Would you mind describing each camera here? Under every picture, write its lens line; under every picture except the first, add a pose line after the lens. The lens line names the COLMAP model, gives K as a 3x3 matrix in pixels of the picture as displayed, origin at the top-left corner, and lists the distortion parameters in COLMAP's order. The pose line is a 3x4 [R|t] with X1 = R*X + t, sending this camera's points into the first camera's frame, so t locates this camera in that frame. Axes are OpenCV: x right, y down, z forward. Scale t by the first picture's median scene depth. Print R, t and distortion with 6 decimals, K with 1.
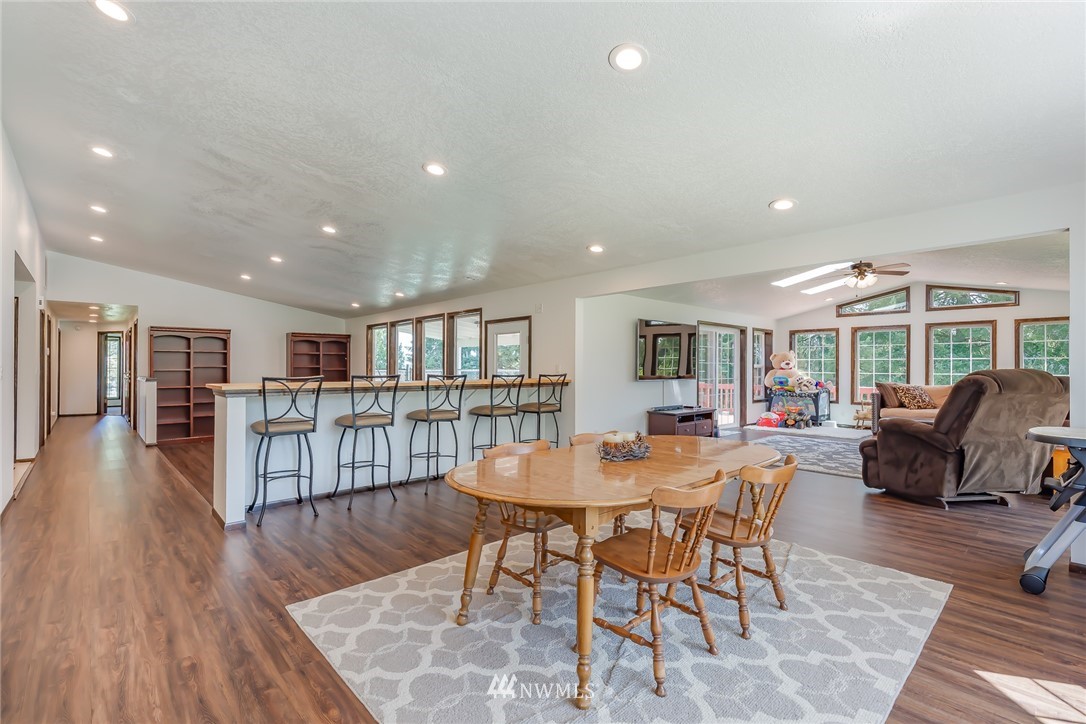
lens RADIAL K [[494.3, 0, 543.0], [0, 494.3, 362.0], [0, 0, 1]] dist [0.003164, 0.000399]
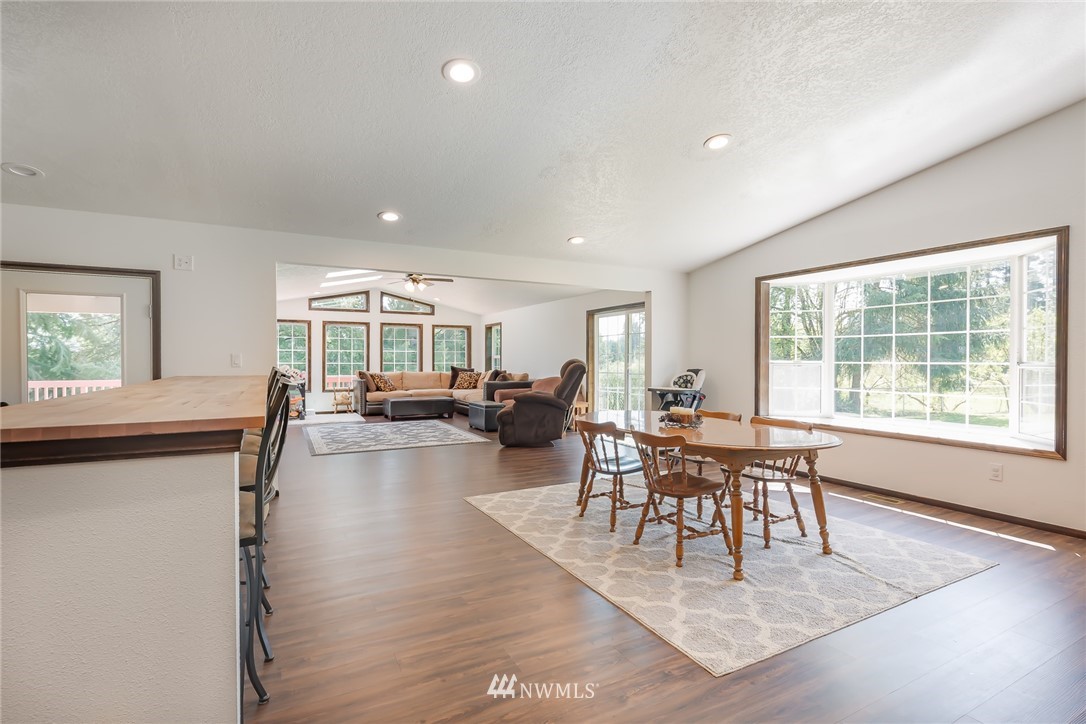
lens RADIAL K [[512.3, 0, 528.3], [0, 512.3, 362.1], [0, 0, 1]] dist [-0.051988, 0.033562]
pose [[0.272608, -0.007565, 0.962095, -0.361075], [-0.009855, 0.999895, 0.010655, 0.003822], [-0.962075, -0.012386, 0.272505, 0.292483]]
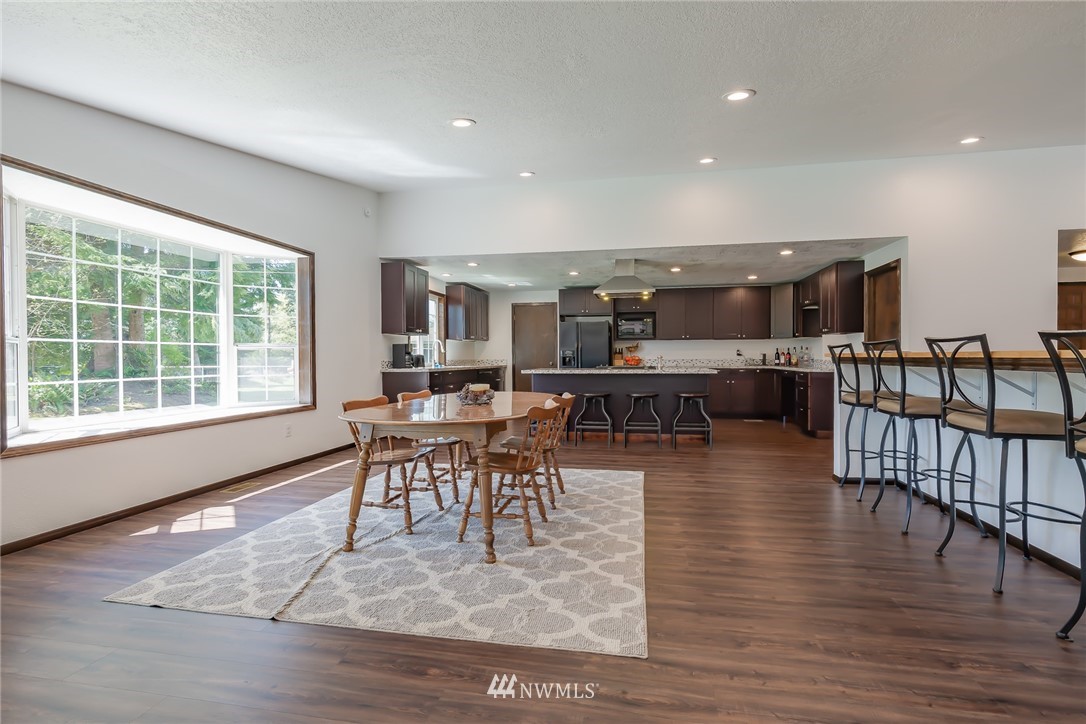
lens RADIAL K [[494.3, 0, 543.0], [0, 494.3, 362.0], [0, 0, 1]] dist [0.003164, 0.000399]
pose [[-0.811366, 0.005069, -0.584516, 0.215908], [0.006853, 0.999976, -0.000841, 0.026300], [0.584498, -0.004689, -0.811382, 0.605014]]
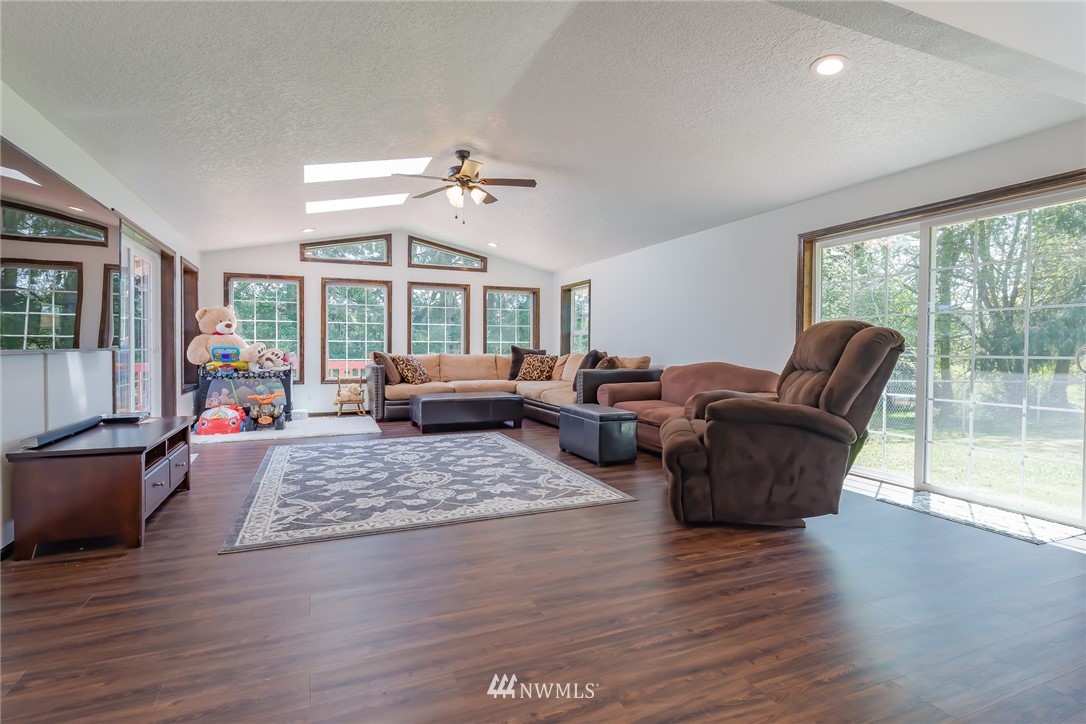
lens RADIAL K [[509.0, 0, 528.8], [0, 509.0, 357.2], [0, 0, 1]] dist [0.000783, 0.000096]
pose [[0.332762, -0.020098, 0.942797, 0.023310], [-0.013810, 0.999562, 0.026182, 0.025254], [-0.942910, -0.021732, 0.332339, 0.517452]]
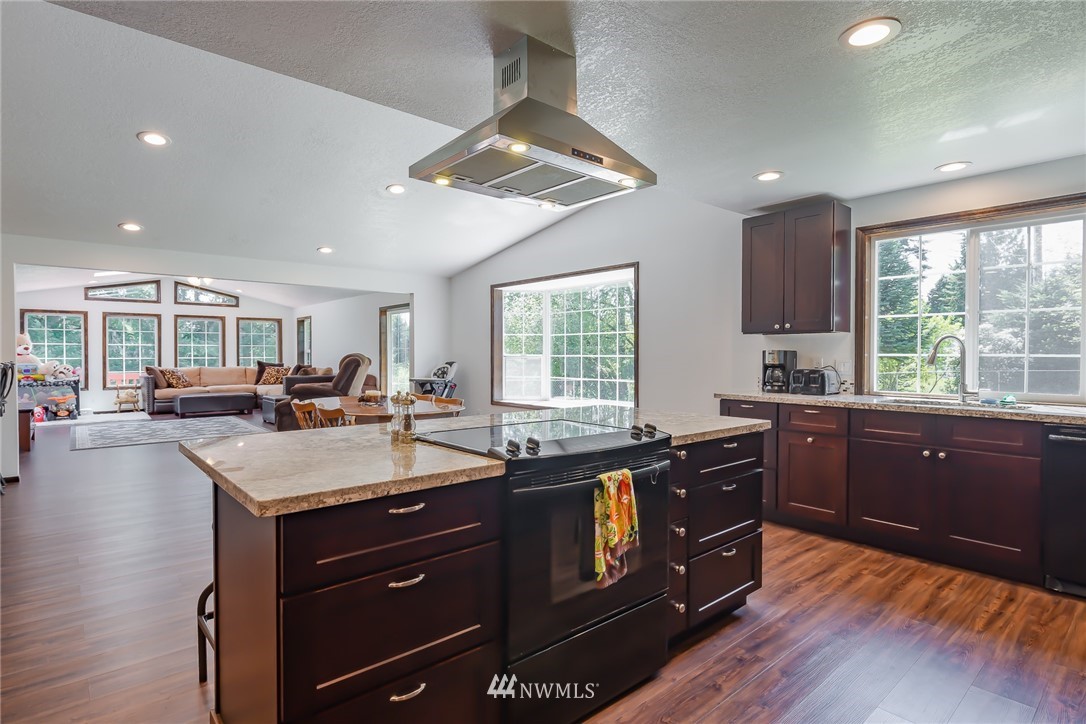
lens RADIAL K [[569.4, 0, 543.0], [0, 569.4, 362.0], [0, 0, 1]] dist [-0.024458, -0.000612]
pose [[0.034473, -0.016821, 0.999264, -0.514825], [-0.009504, 0.999808, 0.017158, 0.002172], [-0.999360, -0.010089, 0.034306, 0.094252]]
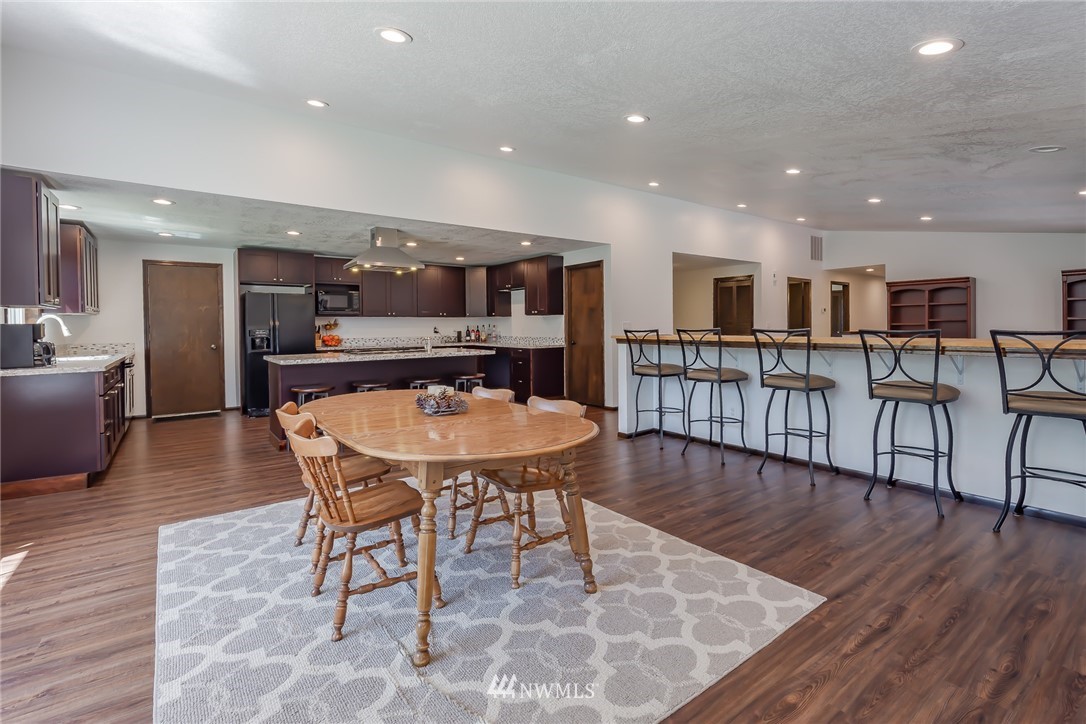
lens RADIAL K [[510.8, 0, 539.2], [0, 510.8, 340.6], [0, 0, 1]] dist [0.001535, 0.000301]
pose [[-0.111313, 0.028071, -0.993389, 0.323421], [0.017601, 0.999500, 0.026271, 0.008651], [0.993629, -0.014561, -0.111752, 0.374638]]
